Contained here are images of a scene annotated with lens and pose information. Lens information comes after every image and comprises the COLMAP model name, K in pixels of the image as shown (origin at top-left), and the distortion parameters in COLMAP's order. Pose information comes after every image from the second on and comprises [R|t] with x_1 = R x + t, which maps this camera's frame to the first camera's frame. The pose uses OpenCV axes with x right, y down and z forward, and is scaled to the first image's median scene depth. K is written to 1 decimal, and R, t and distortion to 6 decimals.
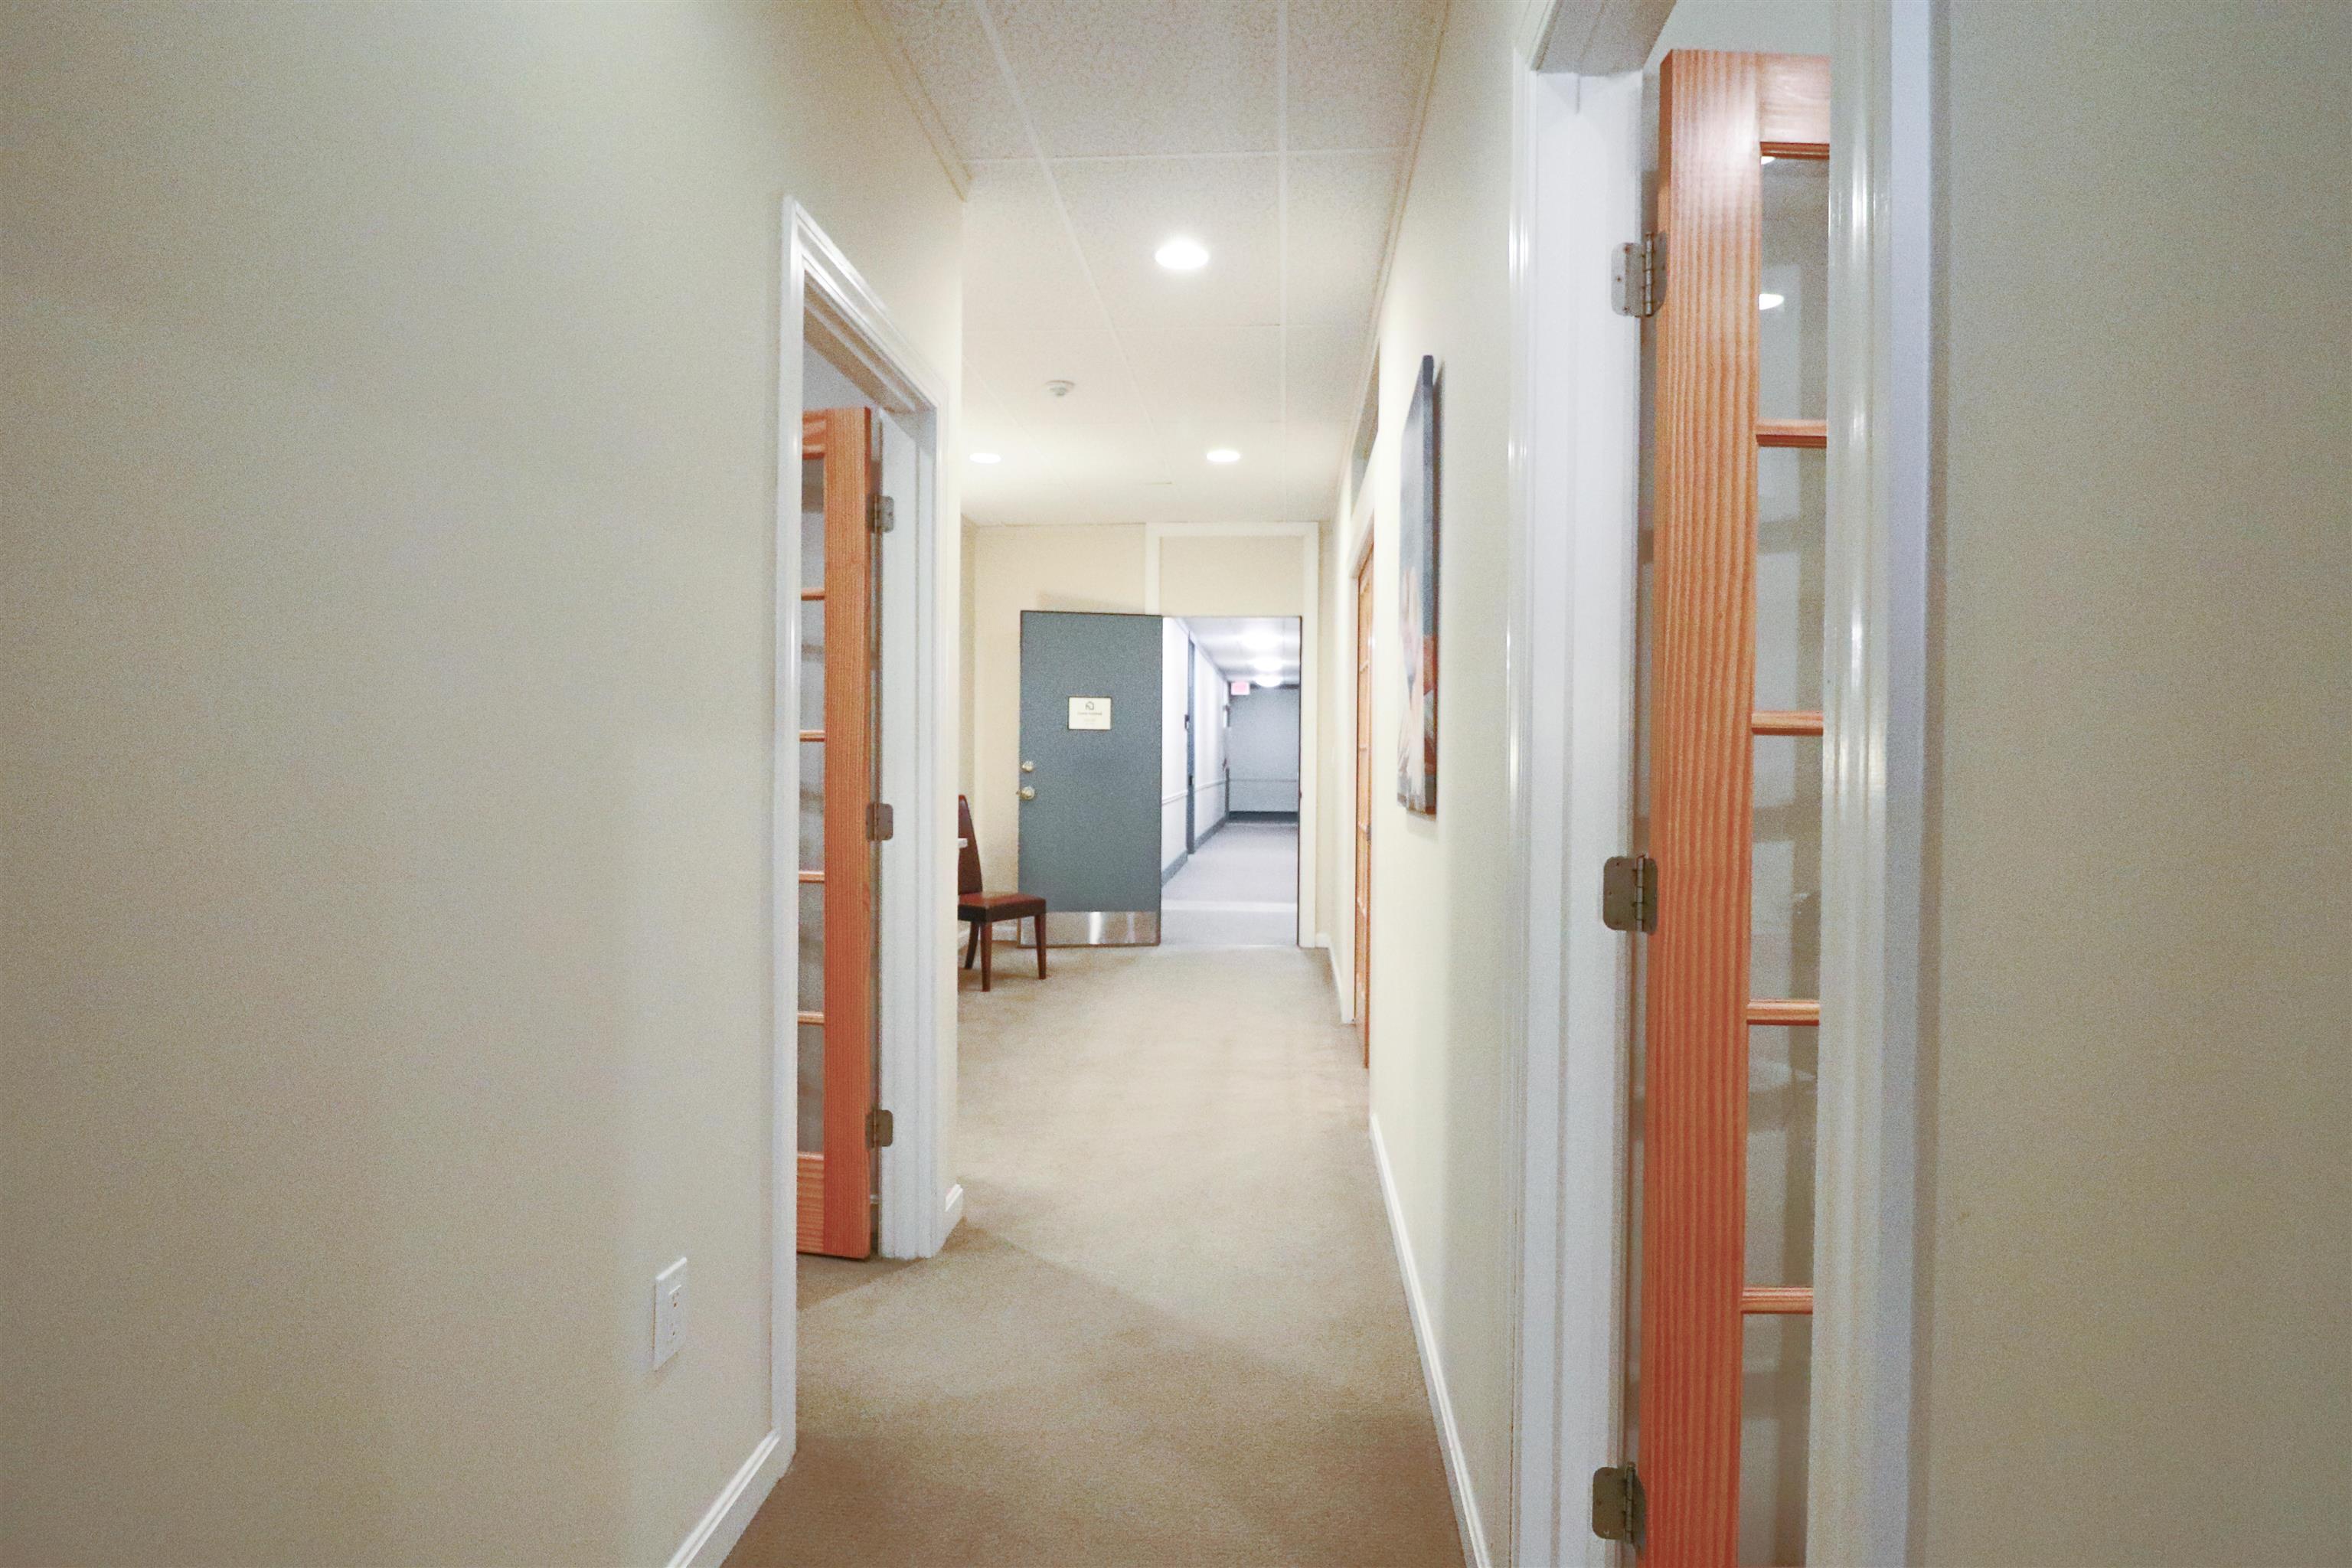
lens RADIAL K [[1209.0, 0, 1186.3], [0, 1209.0, 767.8], [0, 0, 1]] dist [-0.000682, -0.013753]
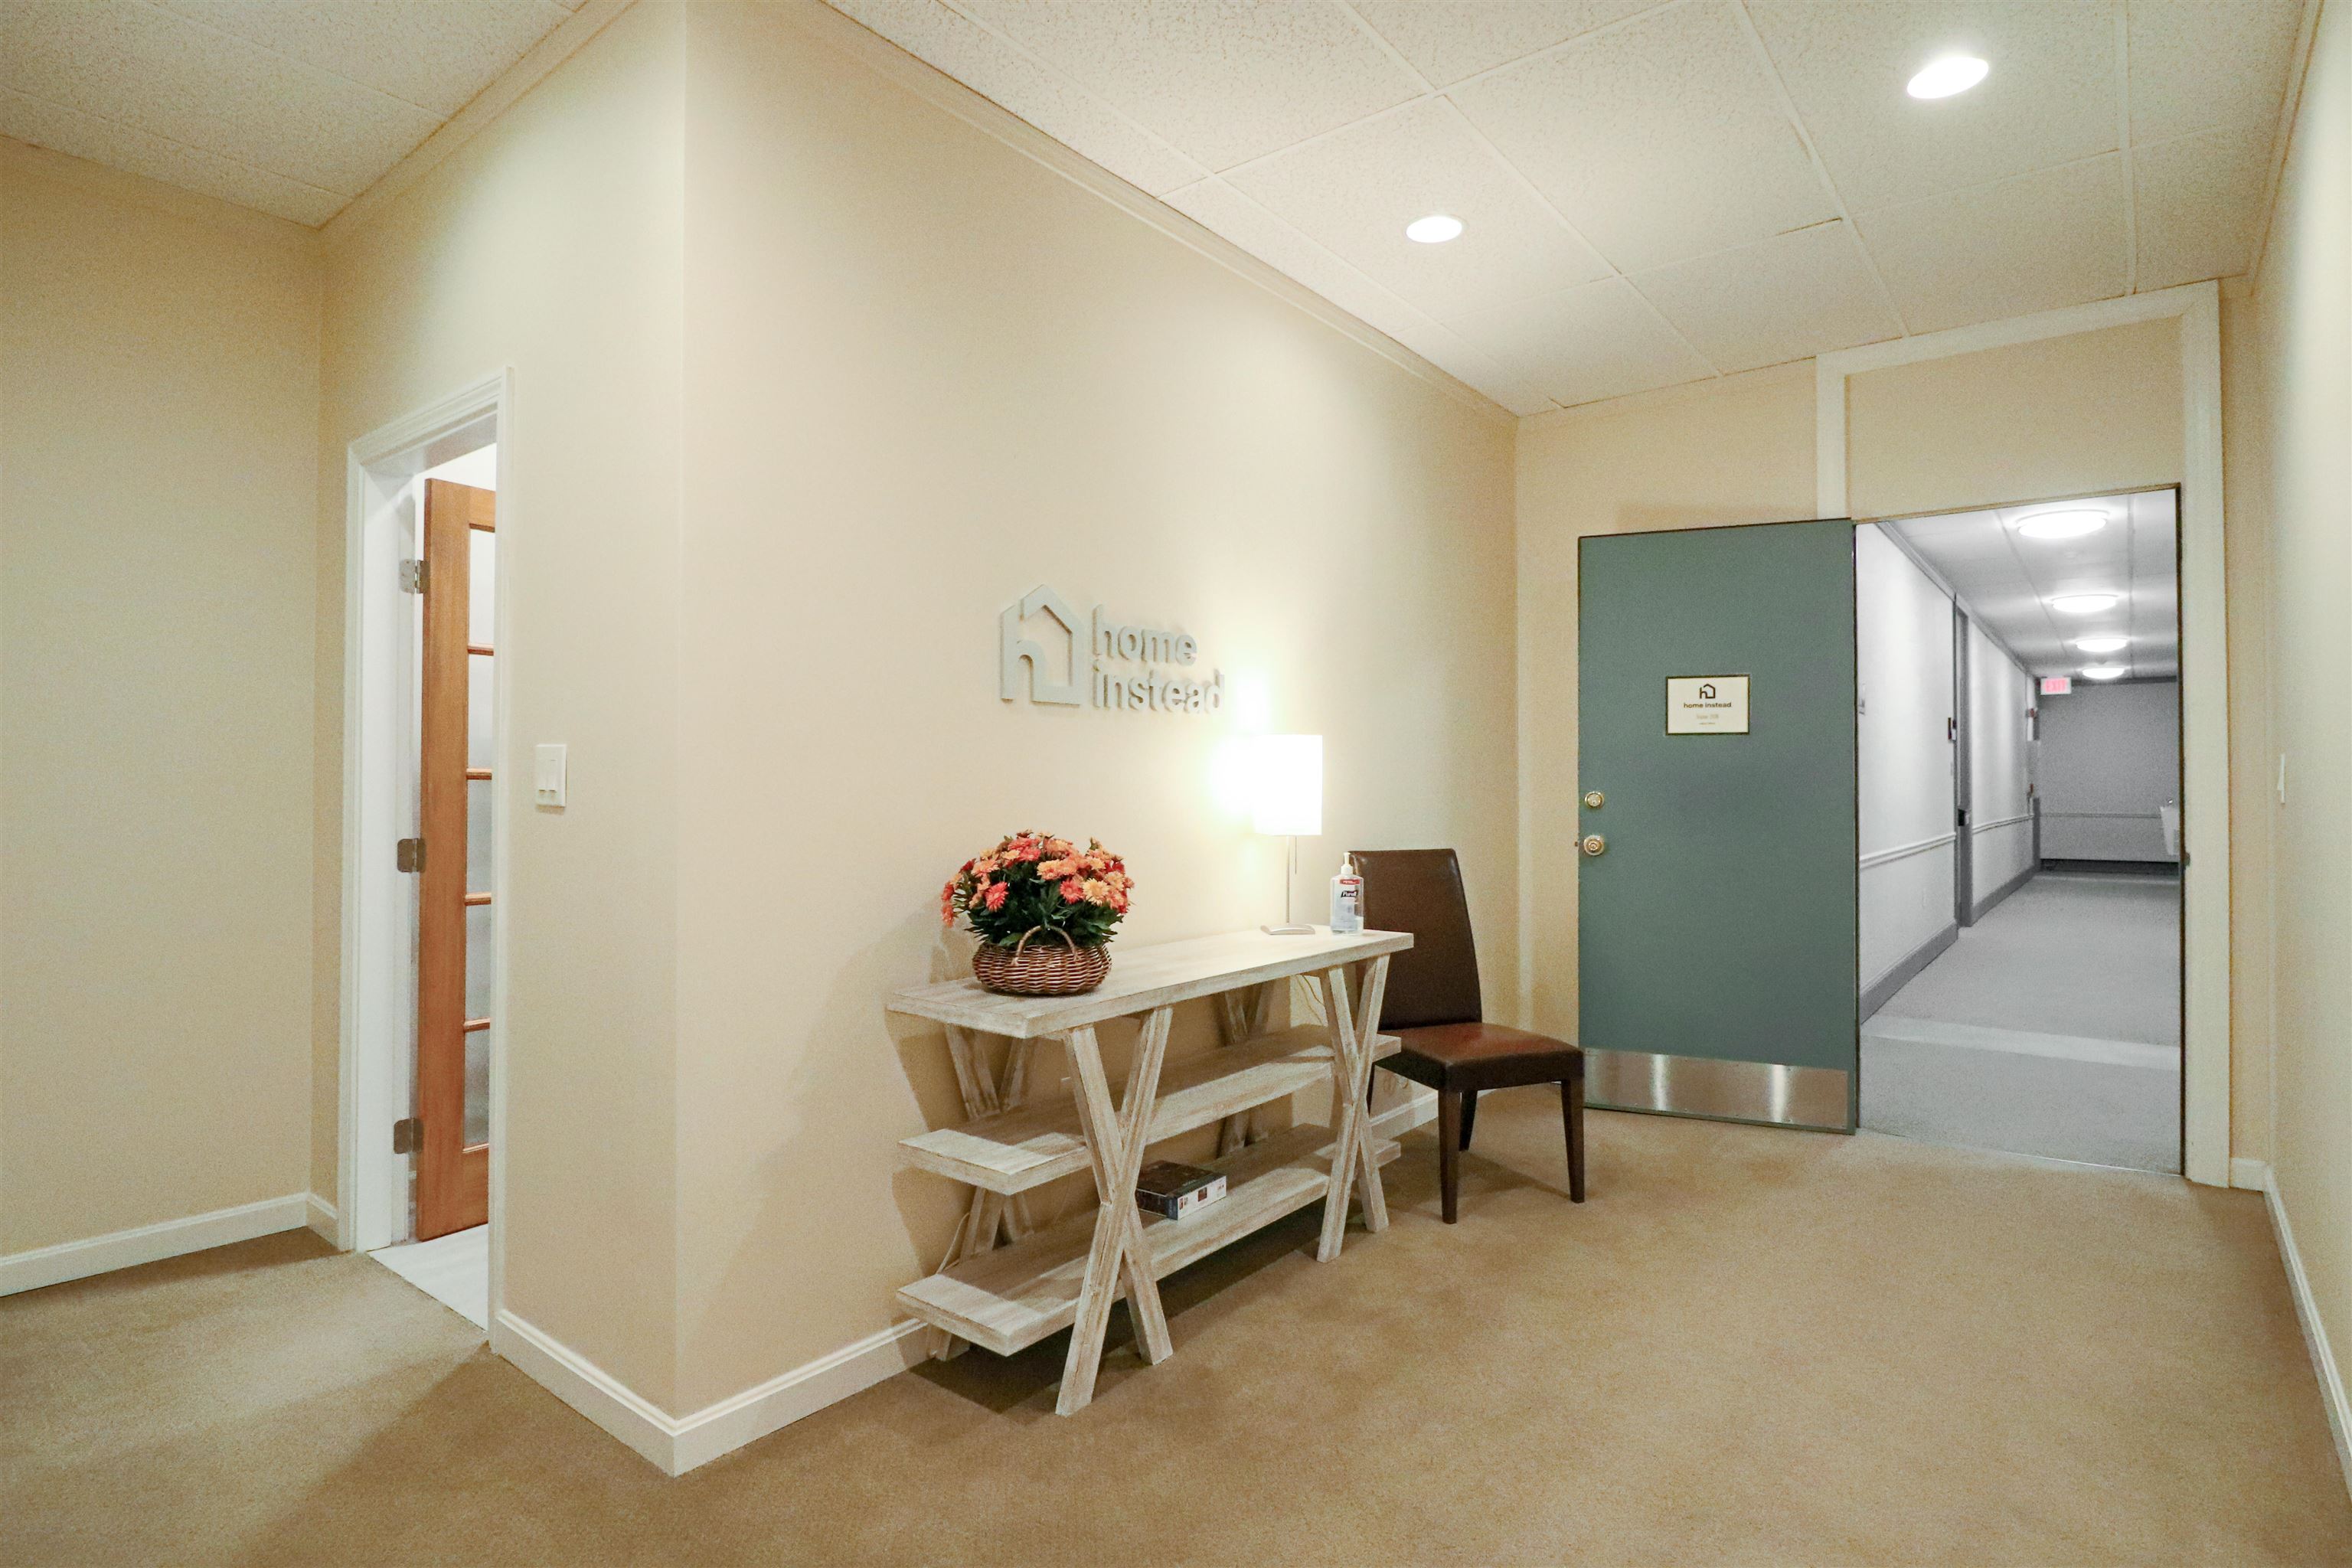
lens RADIAL K [[1209.0, 0, 1186.3], [0, 1209.0, 767.8], [0, 0, 1]] dist [-0.000682, -0.013753]
pose [[0.833150, -0.014541, -0.552856, 0.024007], [0.001106, 0.999696, -0.024627, -0.001670], [0.553046, 0.019907, 0.832913, 0.326317]]
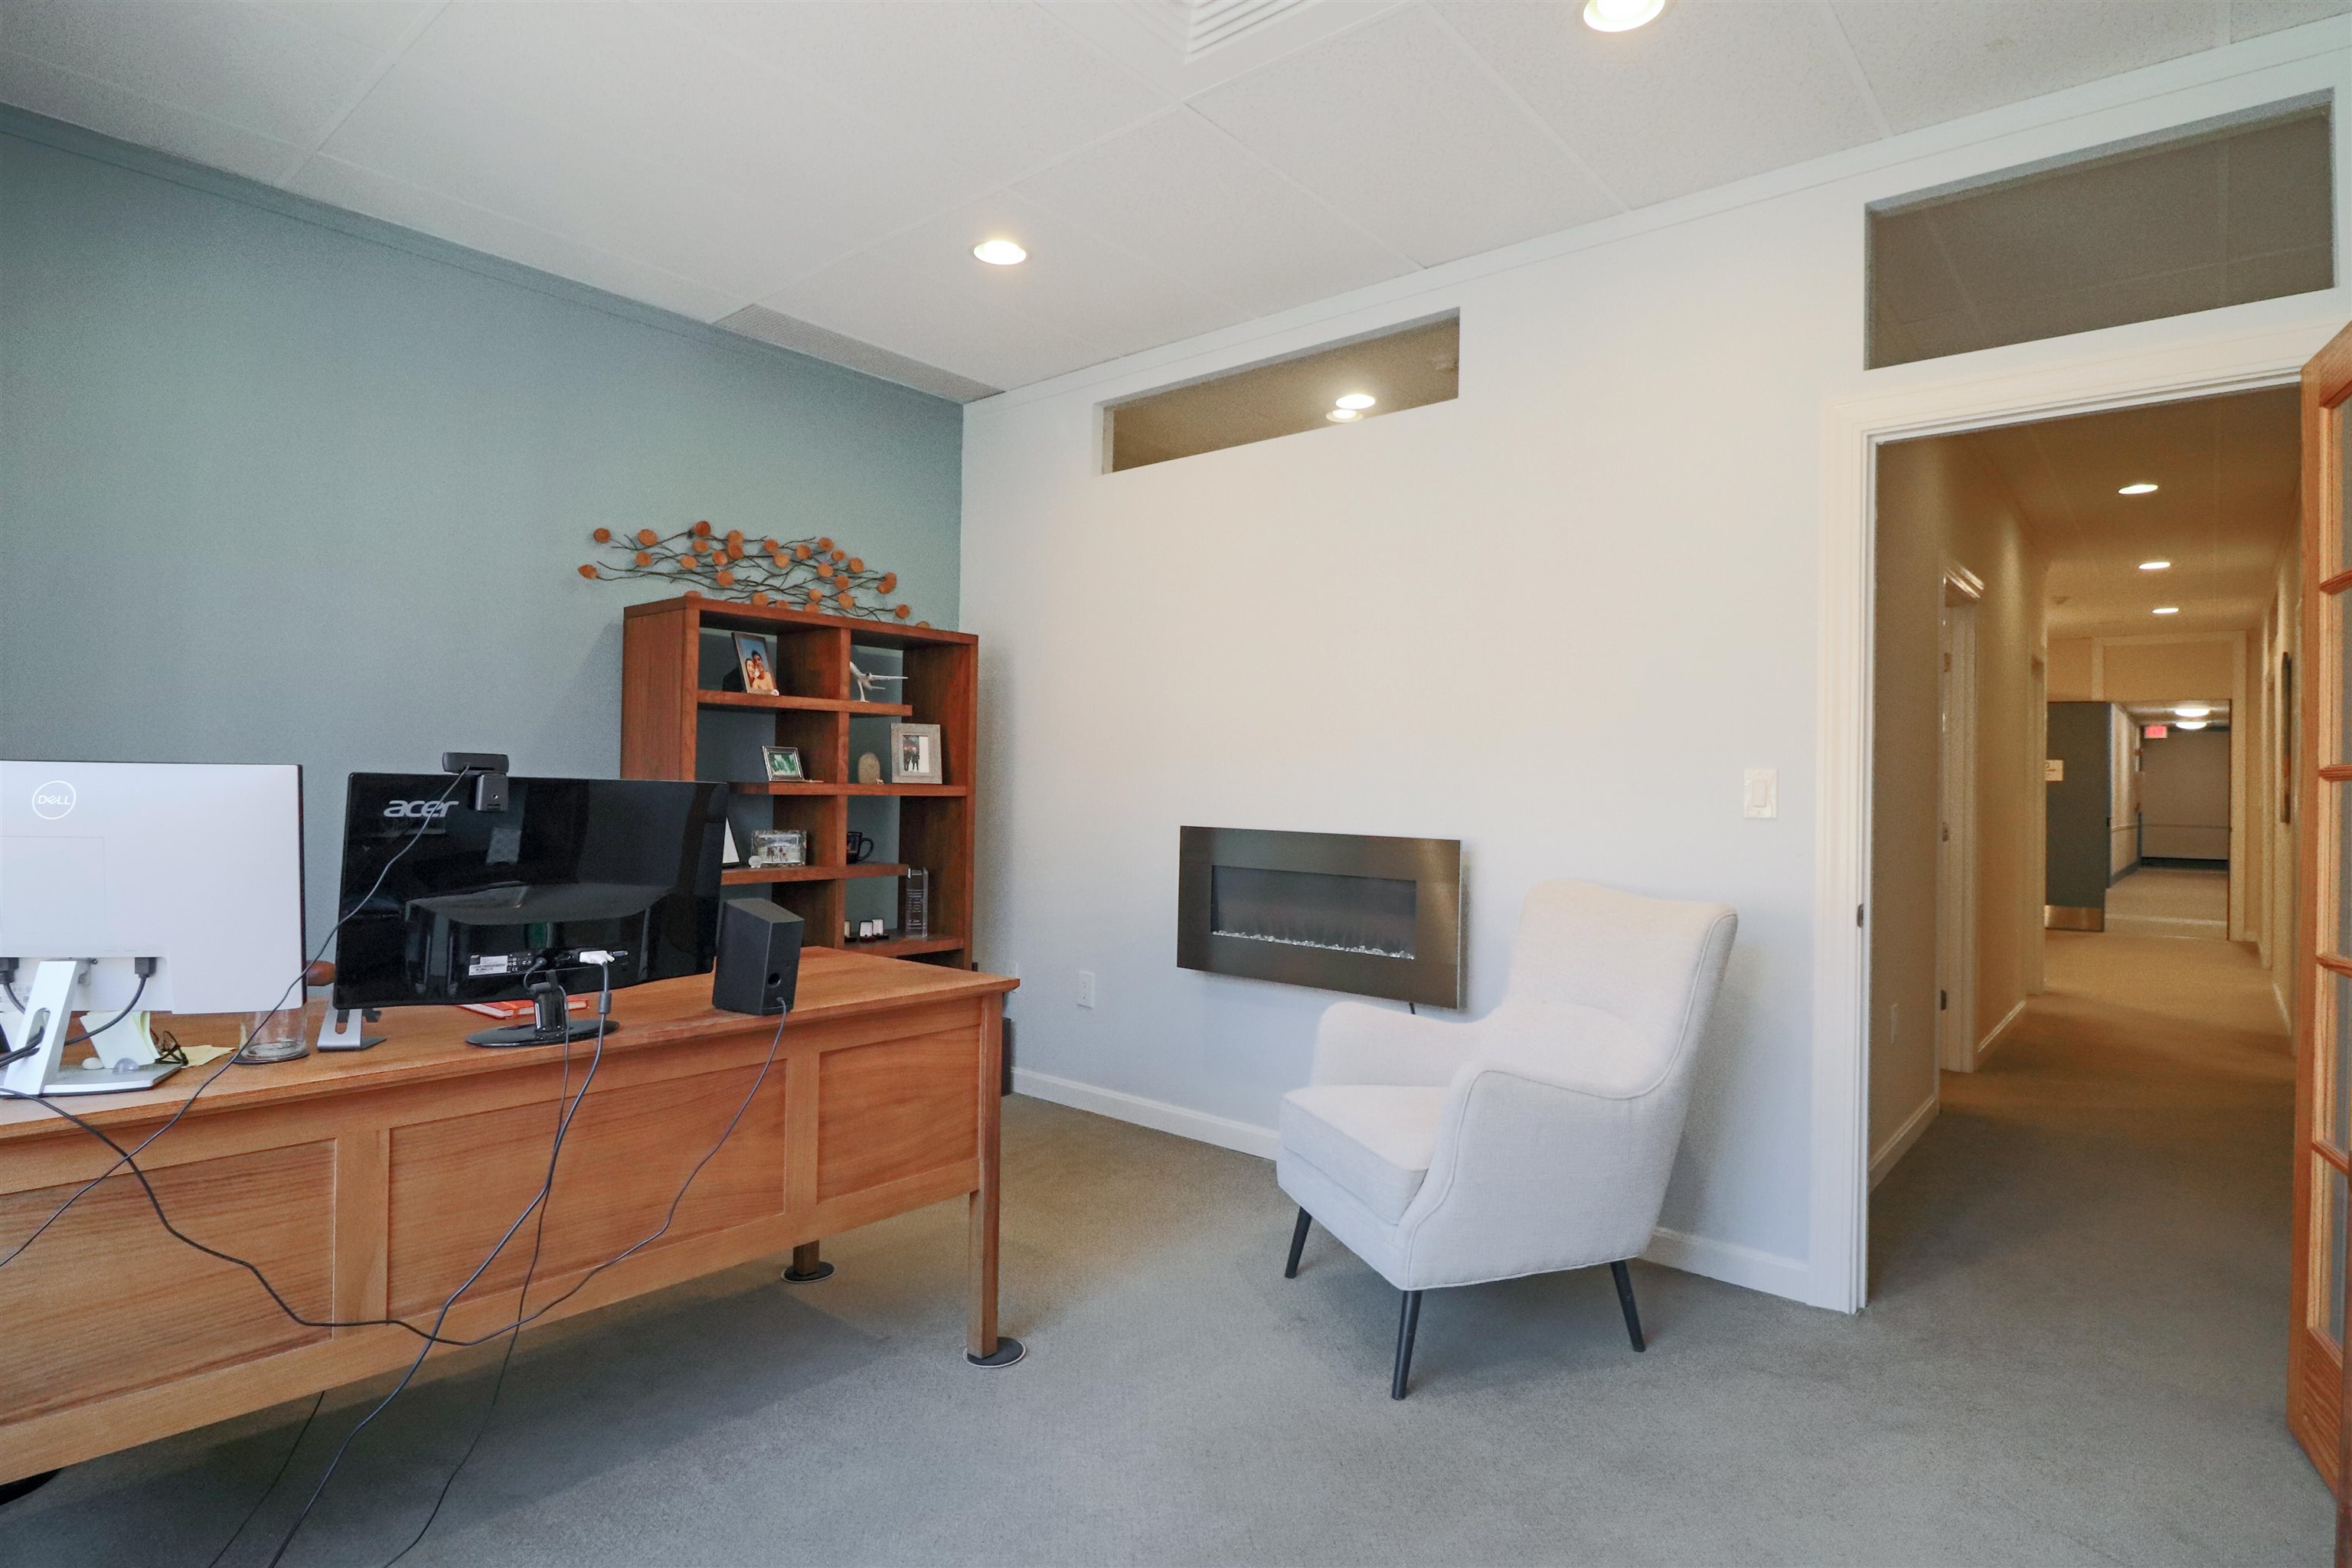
lens RADIAL K [[1243.5, 0, 1126.0], [0, 1243.5, 773.9], [0, 0, 1]] dist [-0.000578, -0.023400]
pose [[0.800739, -0.002003, -0.599010, -0.068398], [-0.014147, 0.999652, -0.022254, 0.007116], [0.598846, 0.026294, 0.800432, -0.761330]]
